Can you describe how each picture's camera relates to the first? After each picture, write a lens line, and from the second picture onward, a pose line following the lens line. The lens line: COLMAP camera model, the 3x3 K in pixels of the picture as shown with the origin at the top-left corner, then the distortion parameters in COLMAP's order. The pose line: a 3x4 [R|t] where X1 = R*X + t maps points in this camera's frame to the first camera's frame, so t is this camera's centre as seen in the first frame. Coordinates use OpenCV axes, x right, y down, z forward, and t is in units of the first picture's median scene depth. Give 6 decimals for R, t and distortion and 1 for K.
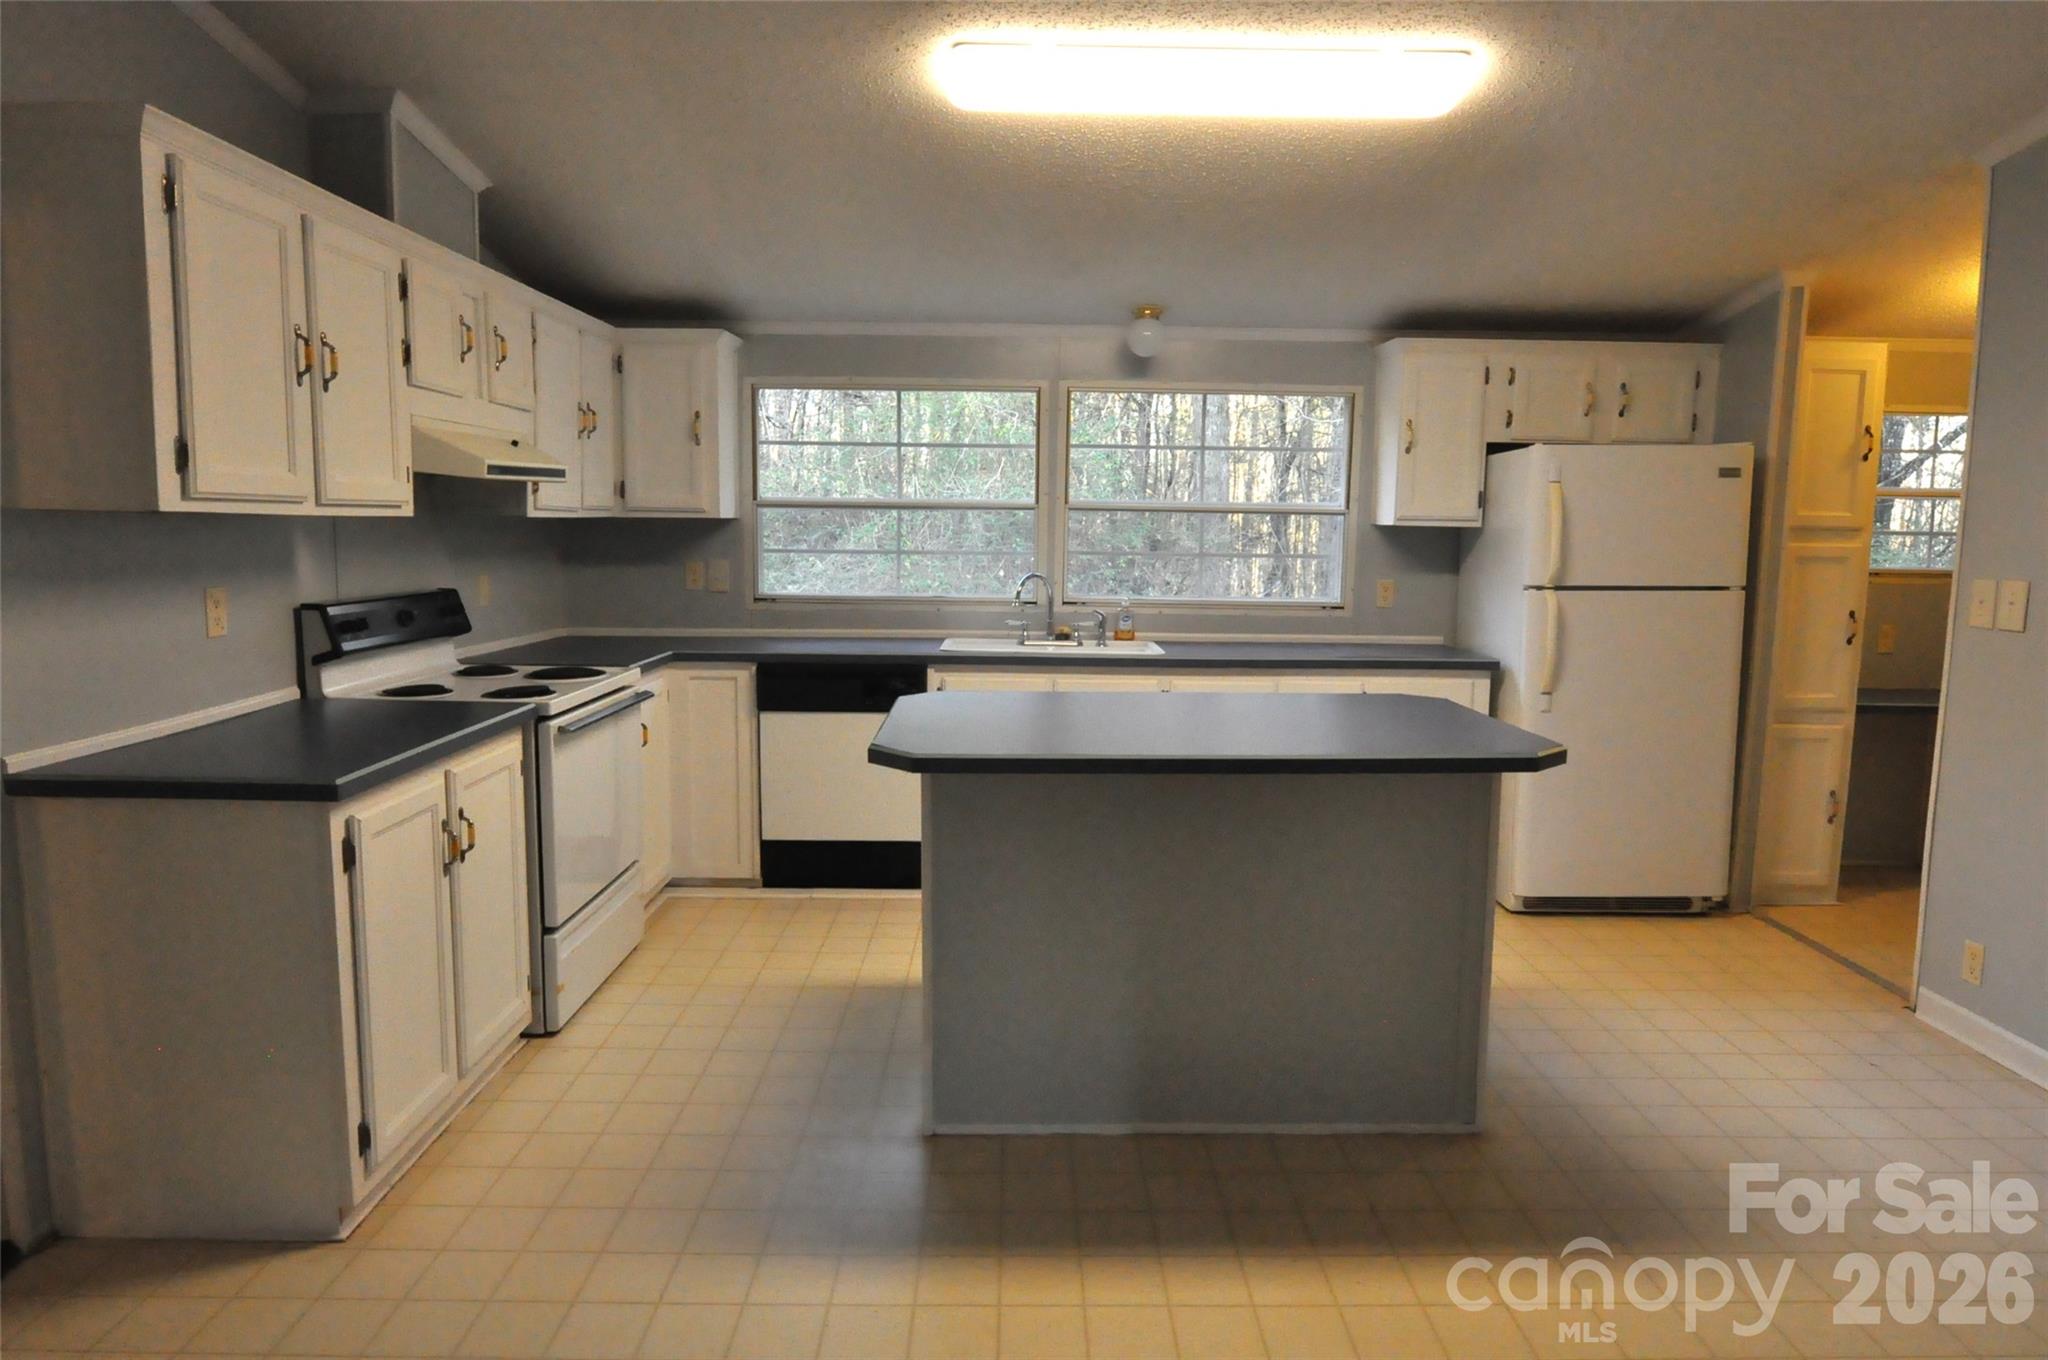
lens RADIAL K [[1276.8, 0, 1027.5], [0, 1276.8, 678.4], [0, 0, 1]] dist [-0.009070, -0.001145]
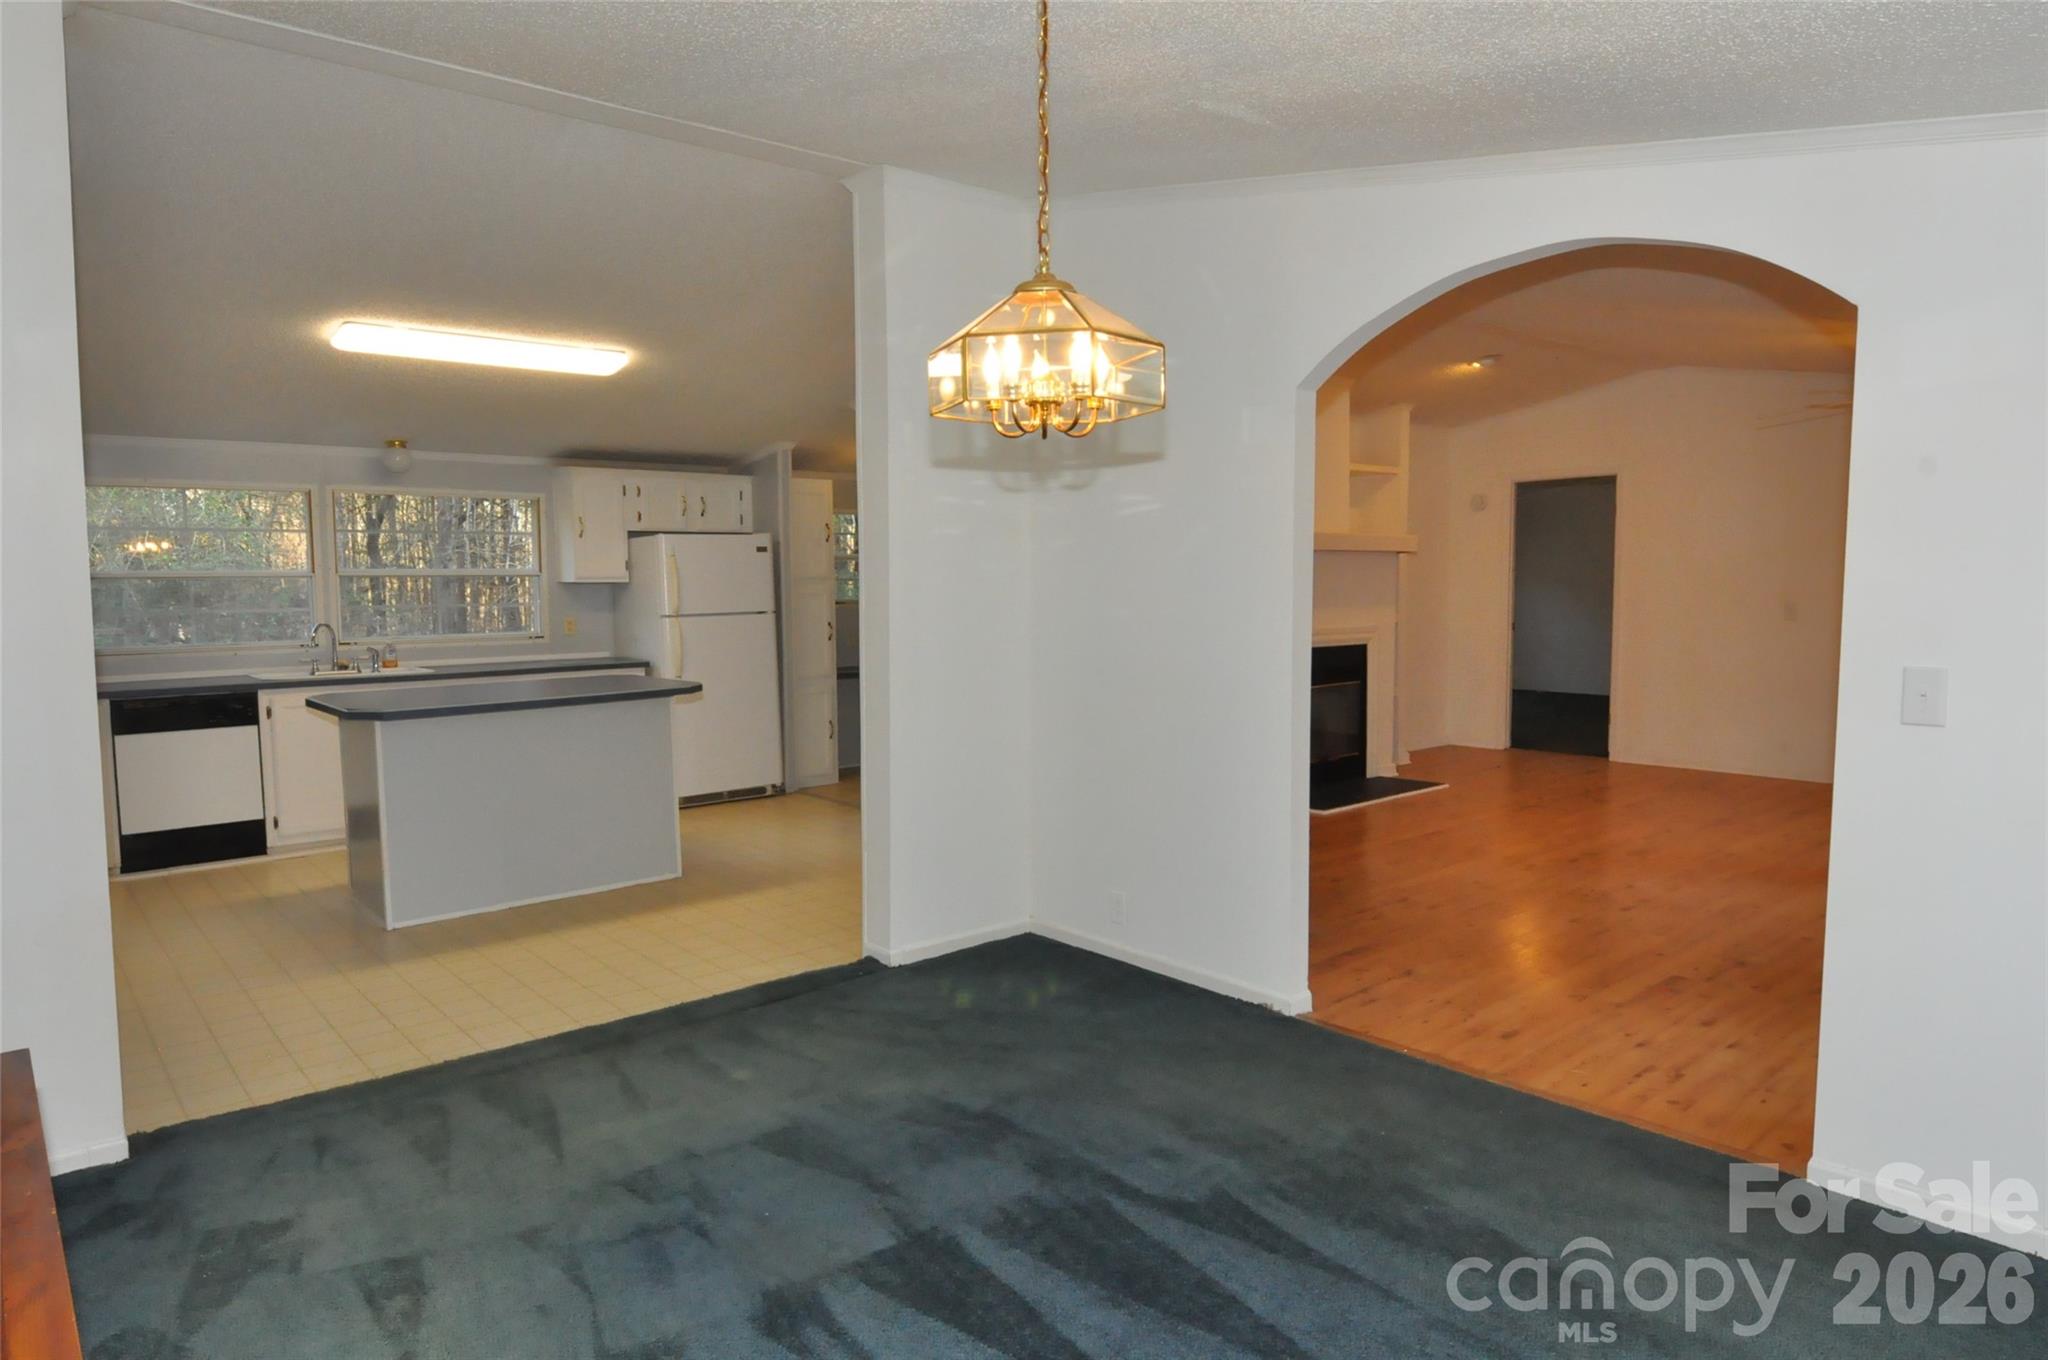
lens RADIAL K [[1276.8, 0, 1025.5], [0, 1276.8, 680.6], [0, 0, 1]] dist [-0.009070, -0.001145]
pose [[0.768689, -0.073065, 0.635436, -0.314933], [0.096543, 0.995326, -0.002341, 0.063144], [-0.632295, 0.063147, 0.772150, -0.603555]]
